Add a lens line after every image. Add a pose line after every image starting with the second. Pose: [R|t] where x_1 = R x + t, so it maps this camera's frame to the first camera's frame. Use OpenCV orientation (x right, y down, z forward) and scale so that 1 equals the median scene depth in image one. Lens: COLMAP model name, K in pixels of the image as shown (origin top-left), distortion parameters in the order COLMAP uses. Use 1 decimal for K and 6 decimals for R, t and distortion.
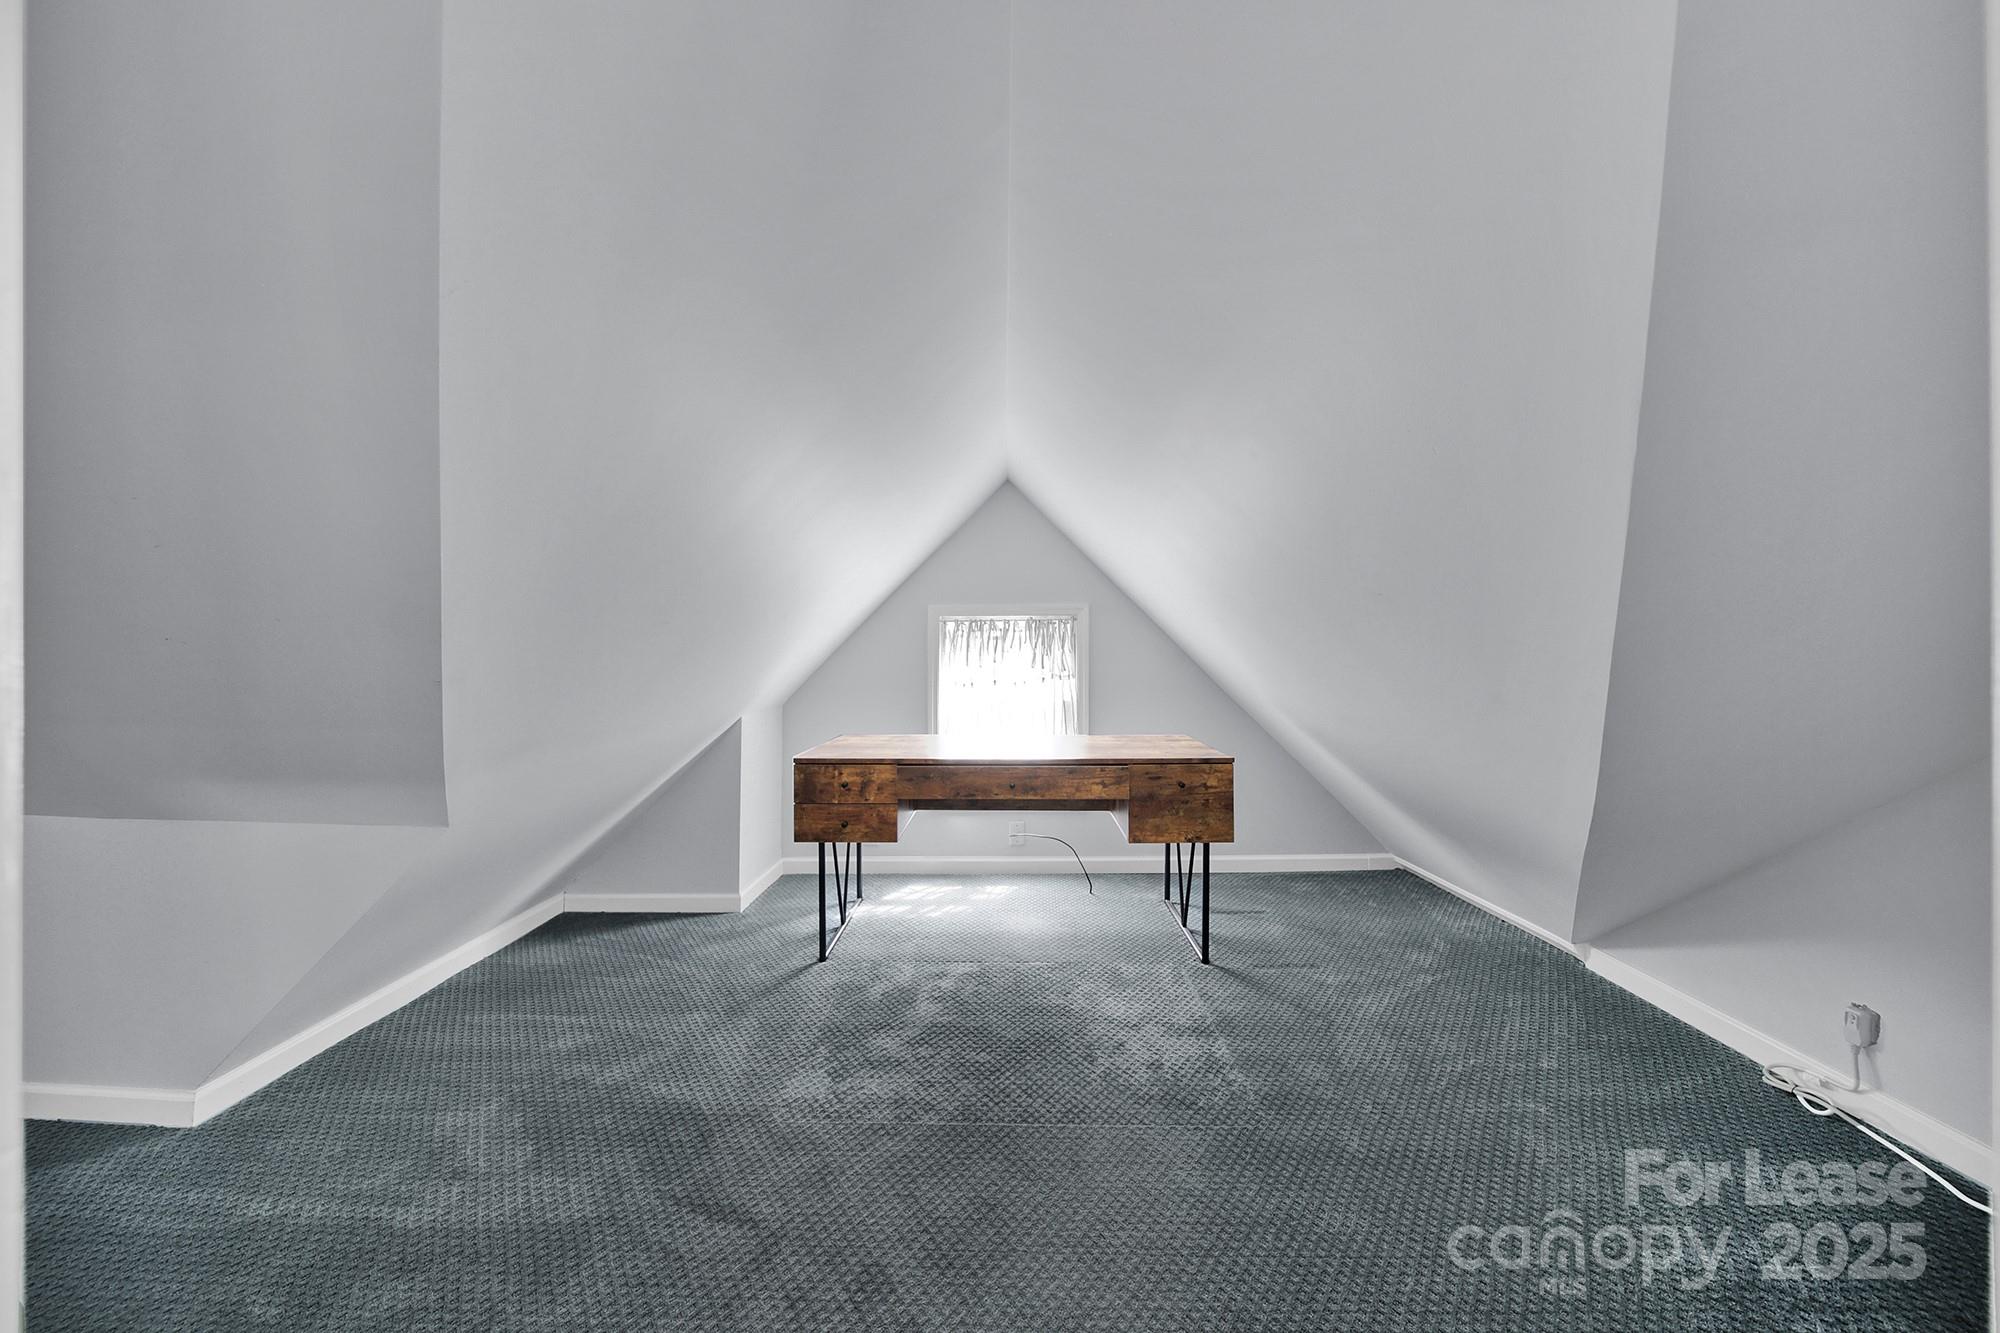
lens RADIAL K [[717.6, 0, 999.2], [0, 717.6, 662.7], [0, 0, 1]] dist [-0.006628, -0.000080]
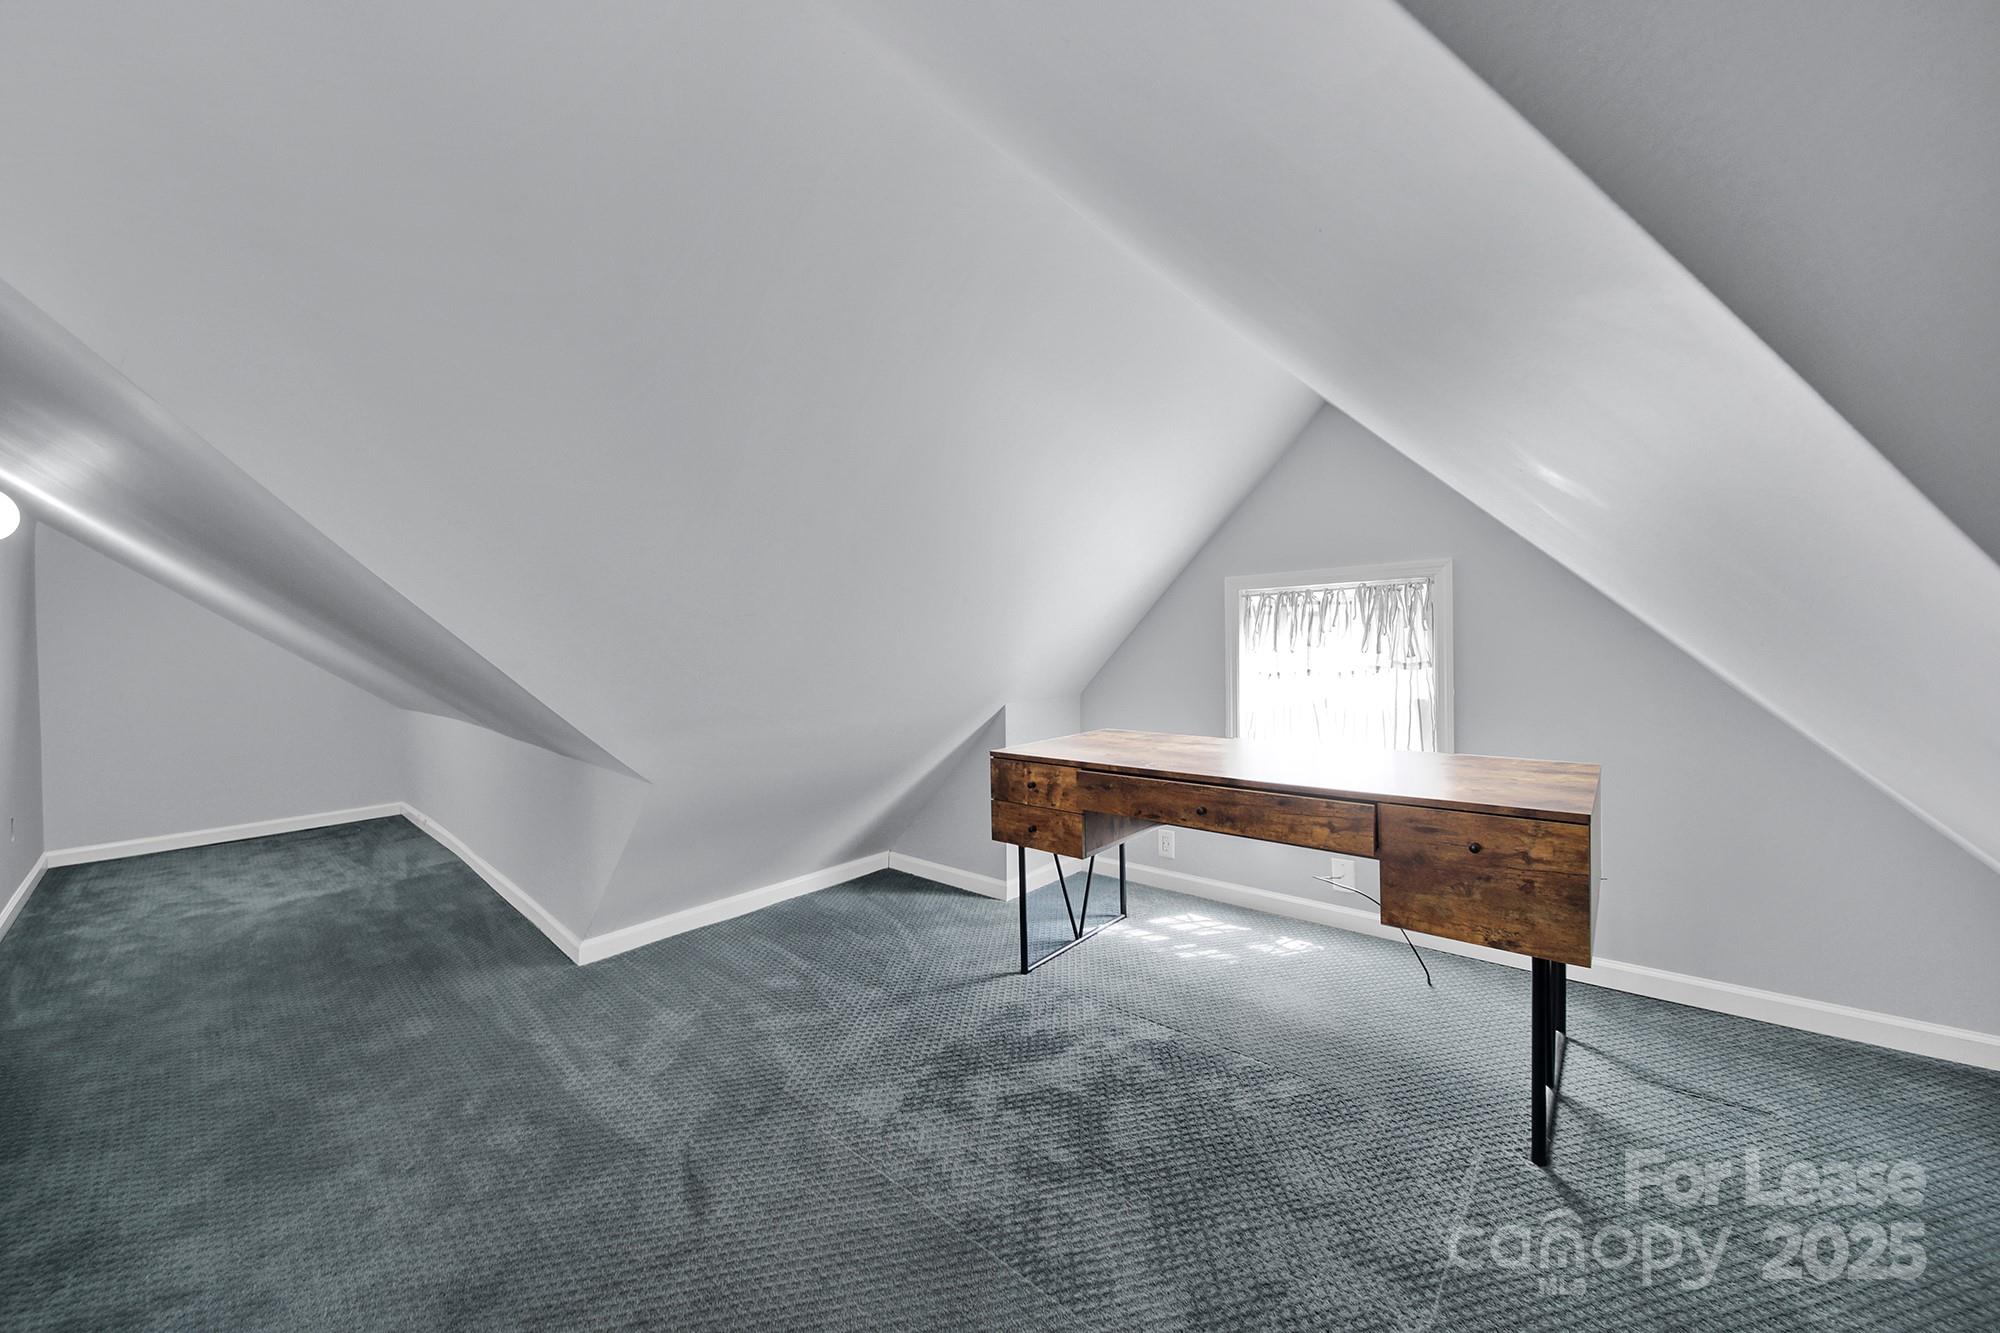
lens RADIAL K [[717.6, 0, 998.4], [0, 717.6, 668.5], [0, 0, 1]] dist [-0.006628, -0.000080]
pose [[0.760507, 0.005887, -0.649303, 0.331633], [0.010198, 0.999727, 0.021010, 0.005741], [0.649250, -0.022600, 0.760239, 0.295493]]
